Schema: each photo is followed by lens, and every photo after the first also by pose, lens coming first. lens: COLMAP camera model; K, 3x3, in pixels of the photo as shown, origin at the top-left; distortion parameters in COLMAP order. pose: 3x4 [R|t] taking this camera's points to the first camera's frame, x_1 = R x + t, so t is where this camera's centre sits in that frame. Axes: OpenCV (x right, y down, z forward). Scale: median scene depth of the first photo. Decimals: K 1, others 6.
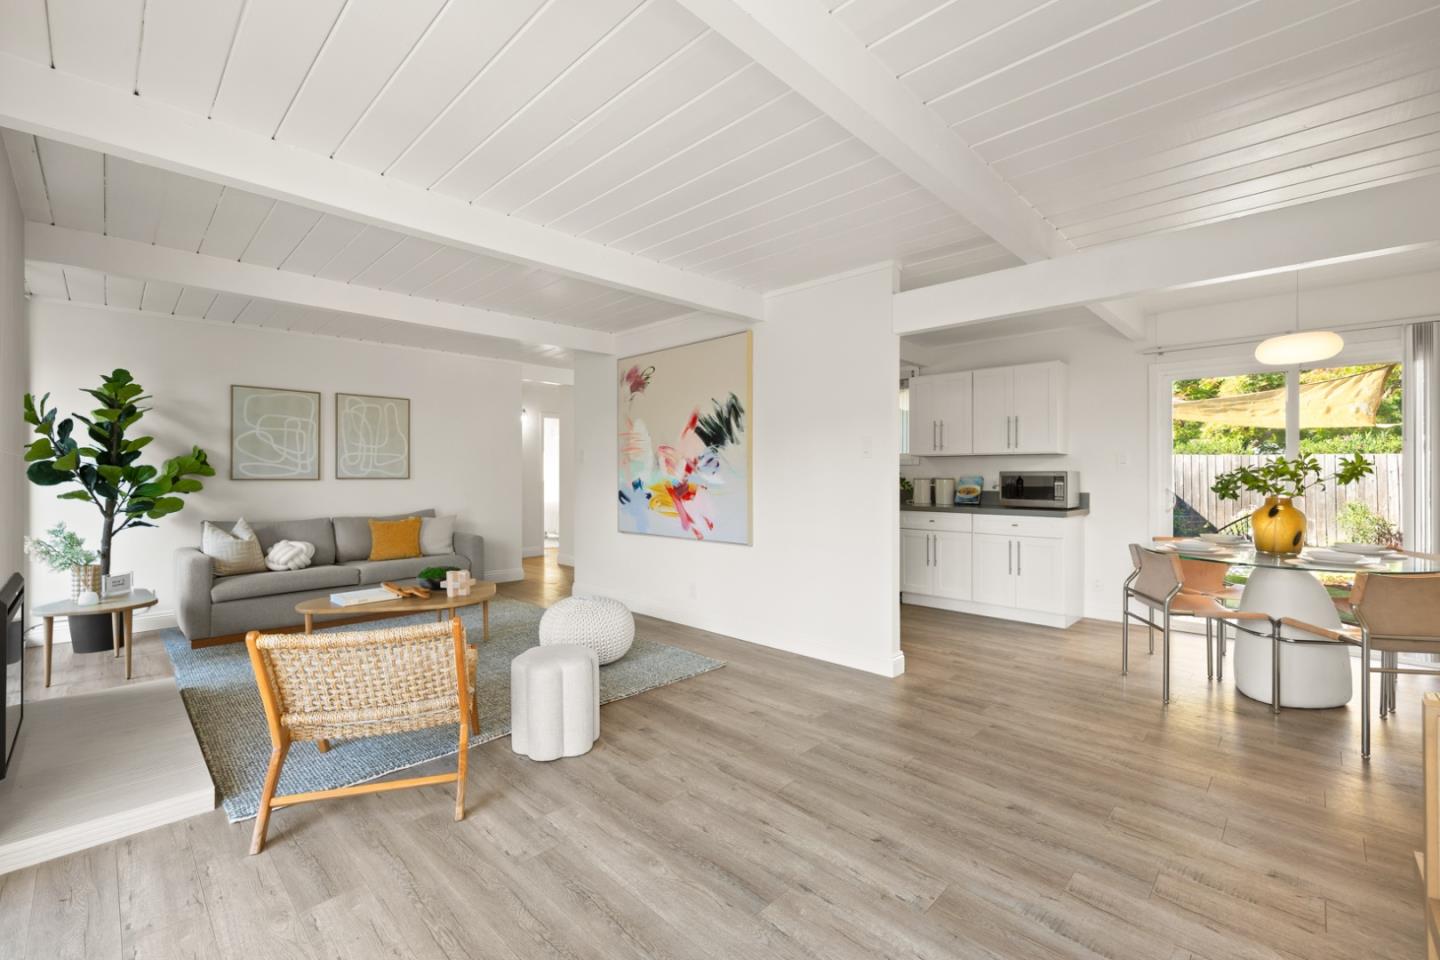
lens RADIAL K [[627.5, 0, 719.7], [0, 627.5, 475.9], [0, 0, 1]] dist [0.000627, -0.000006]
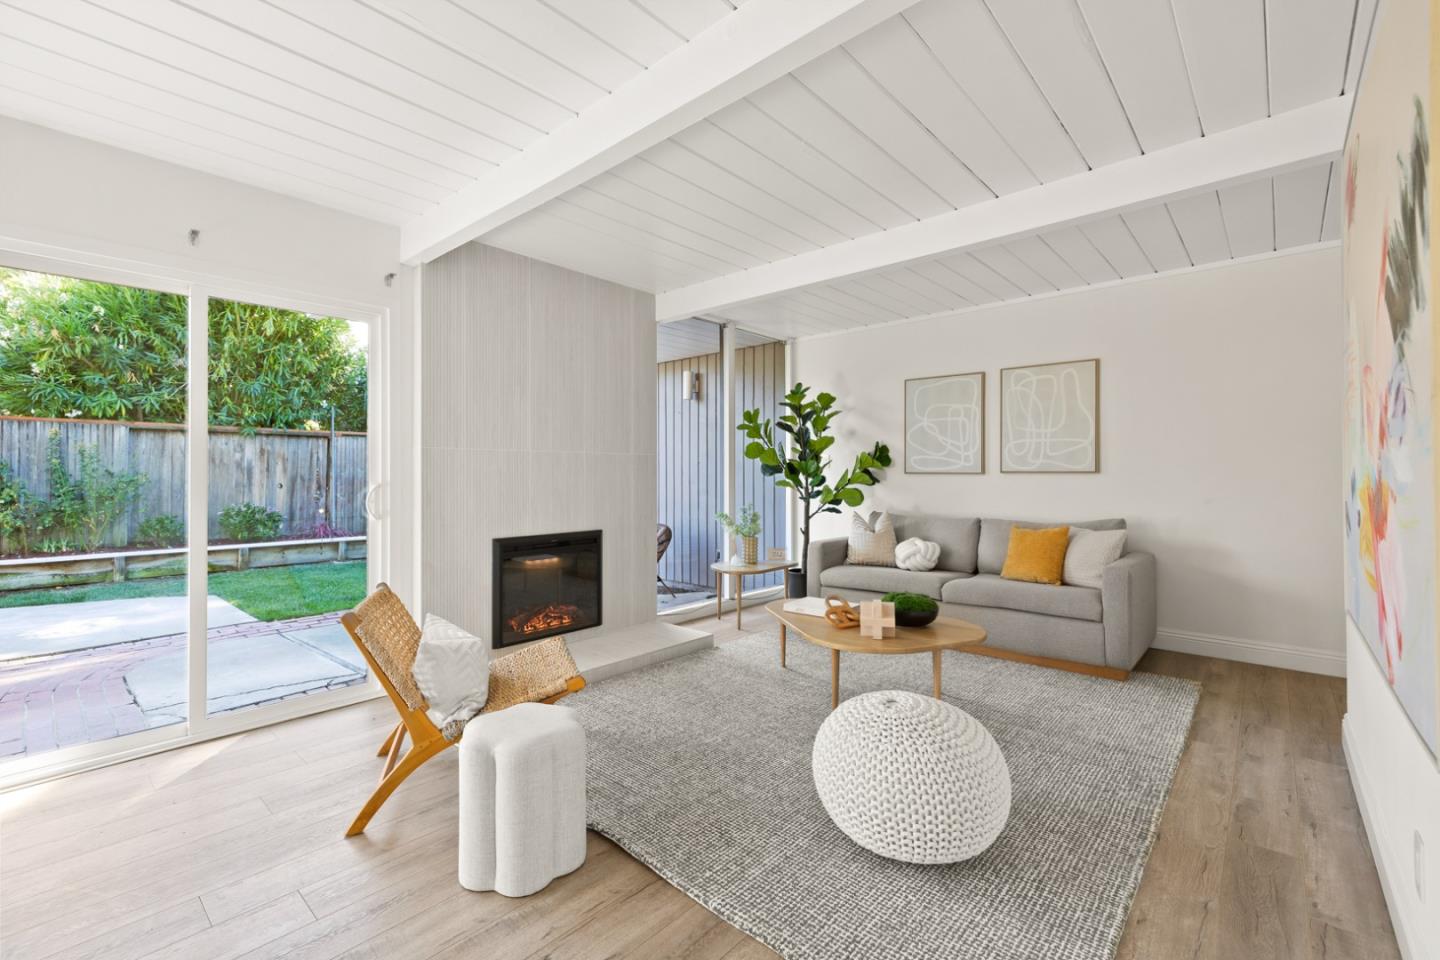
lens RADIAL K [[627.5, 0, 719.3], [0, 627.5, 477.7], [0, 0, 1]] dist [0.000627, -0.000006]
pose [[0.061635, 0.001961, -0.998097, 0.204460], [-0.004287, 0.999989, 0.001700, 0.011819], [0.998090, 0.004174, 0.061643, 0.606857]]
